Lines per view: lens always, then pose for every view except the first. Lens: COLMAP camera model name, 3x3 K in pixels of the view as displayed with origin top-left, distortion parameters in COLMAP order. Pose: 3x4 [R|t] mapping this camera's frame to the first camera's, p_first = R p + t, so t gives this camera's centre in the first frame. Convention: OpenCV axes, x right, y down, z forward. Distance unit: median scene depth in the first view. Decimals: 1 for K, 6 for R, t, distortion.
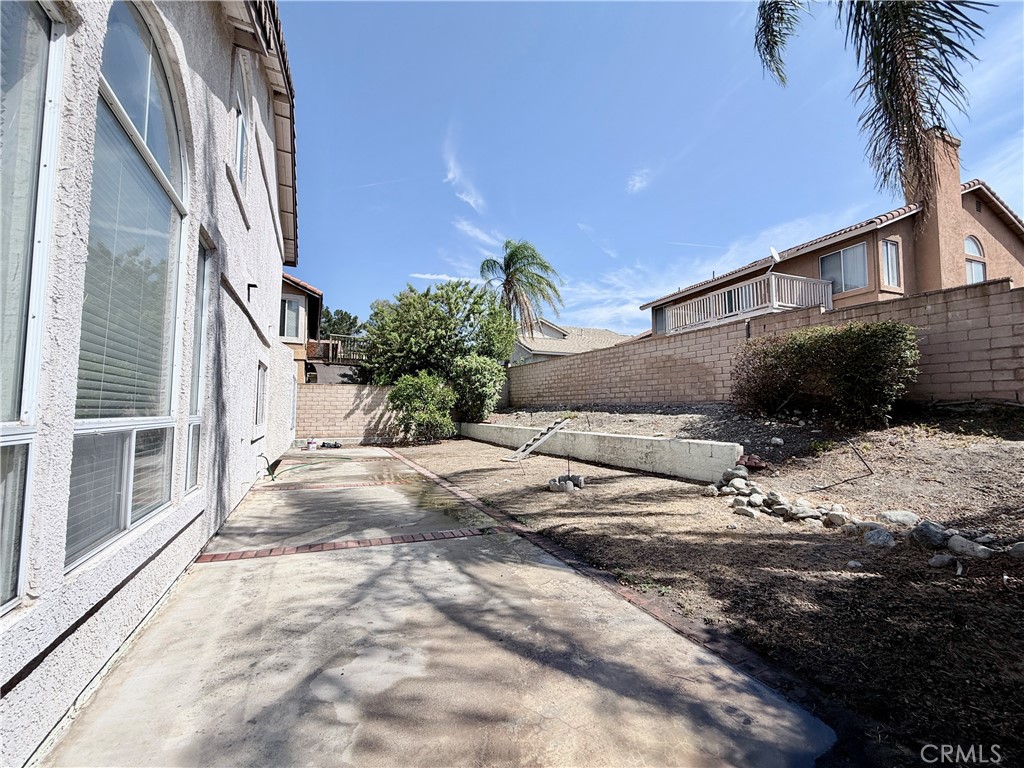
lens RADIAL K [[408.0, 0, 511.2], [0, 408.0, 385.3], [0, 0, 1]] dist [-0.001988, 0.000226]
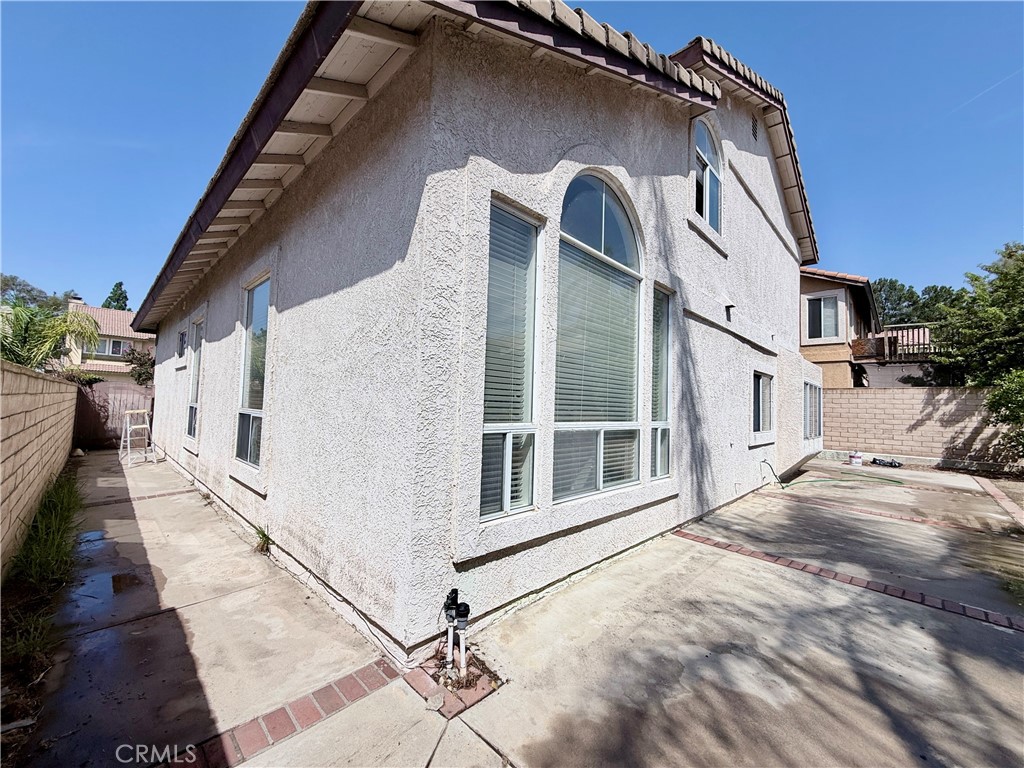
lens RADIAL K [[408.0, 0, 506.6], [0, 408.0, 383.7], [0, 0, 1]] dist [-0.001988, 0.000226]
pose [[0.338778, -0.045845, -0.939749, 0.129939], [0.030809, 0.998817, -0.037620, -0.006615], [0.940362, -0.016208, 0.339789, 0.025714]]
